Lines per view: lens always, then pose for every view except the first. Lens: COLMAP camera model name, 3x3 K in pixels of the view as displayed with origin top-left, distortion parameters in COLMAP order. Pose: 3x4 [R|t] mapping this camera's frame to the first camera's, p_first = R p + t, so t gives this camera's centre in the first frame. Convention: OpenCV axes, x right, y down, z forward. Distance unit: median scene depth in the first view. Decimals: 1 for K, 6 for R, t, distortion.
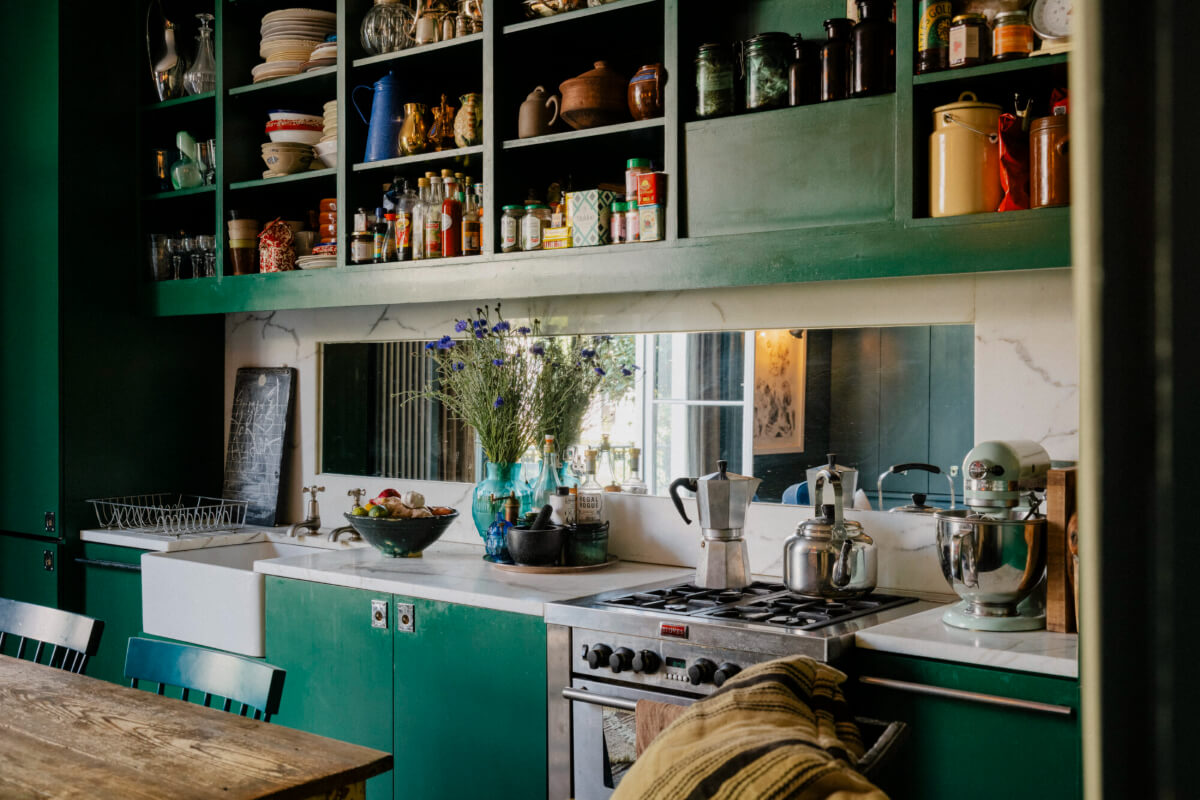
lens RADIAL K [[1363.3, 0, 597.7], [0, 1363.3, 379.5], [0, 0, 1]] dist [-0.014431, 0.068983]
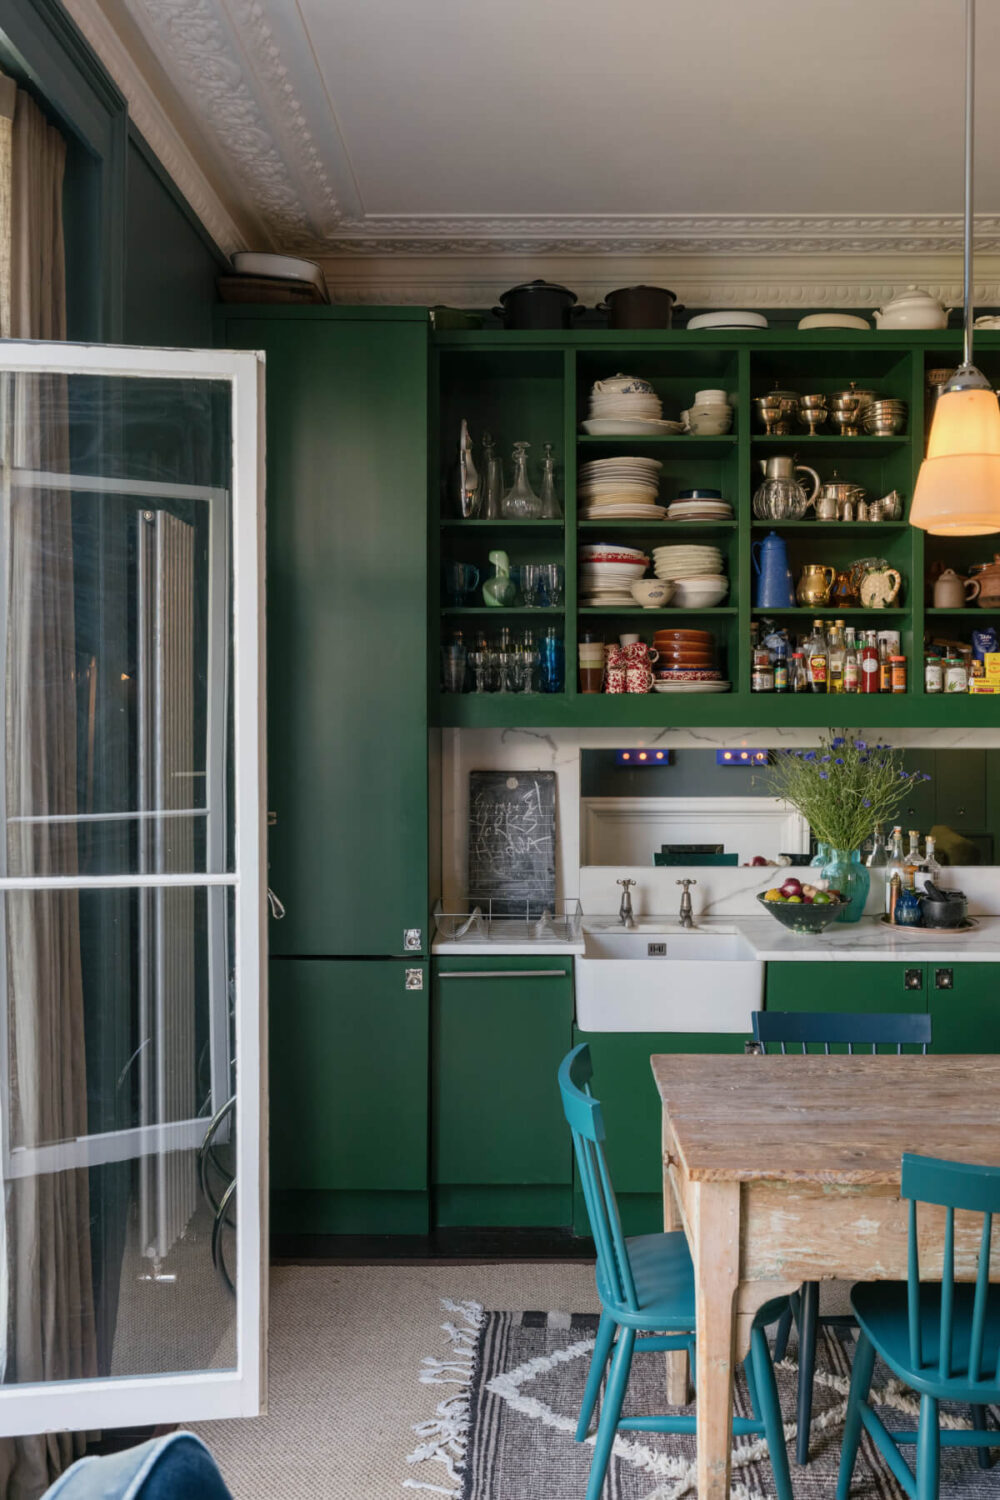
lens RADIAL K [[1266.1, 0, 569.9], [0, 1266.1, 703.7], [0, 0, 1]] dist [0.000466, 0.008105]
pose [[0.771278, -0.003667, 0.636488, -1.001893], [-0.001380, 0.999971, 0.007434, -0.082359], [-0.636497, -0.006613, 0.771251, 0.245624]]
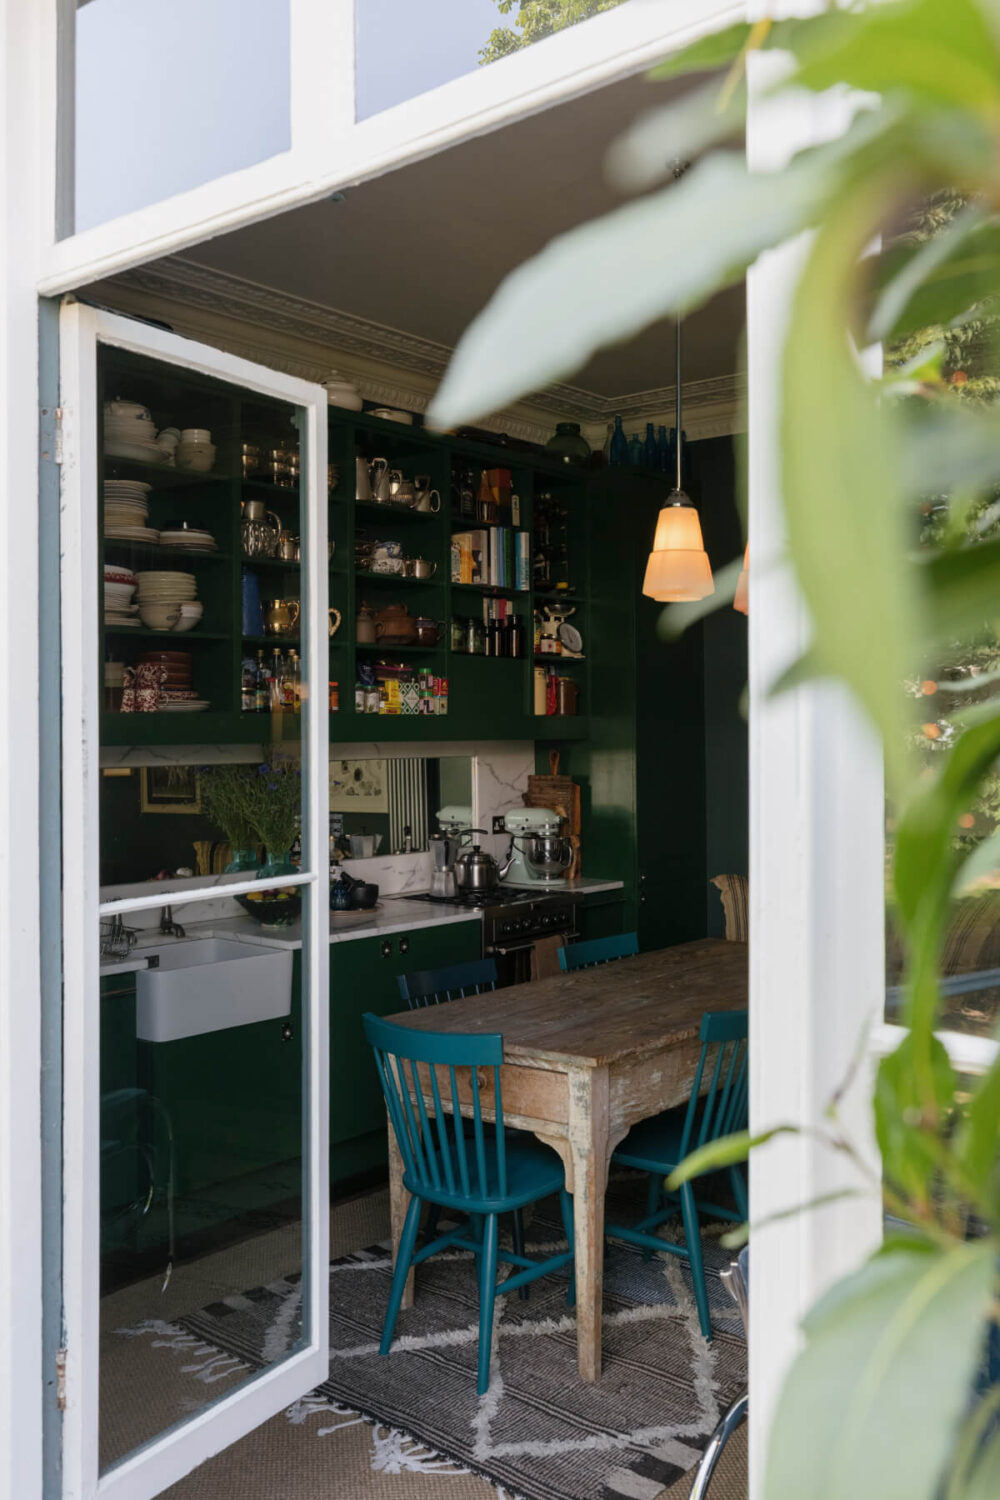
lens RADIAL K [[1332.8, 0, 499.3], [0, 1332.8, 711.1], [0, 0, 1]] dist [0.008215, 0.009230]
pose [[0.004537, 0.011917, 0.999919, -1.446623], [0.002427, 0.999926, -0.011928, -0.069409], [-0.999987, 0.002480, 0.004508, 0.741831]]
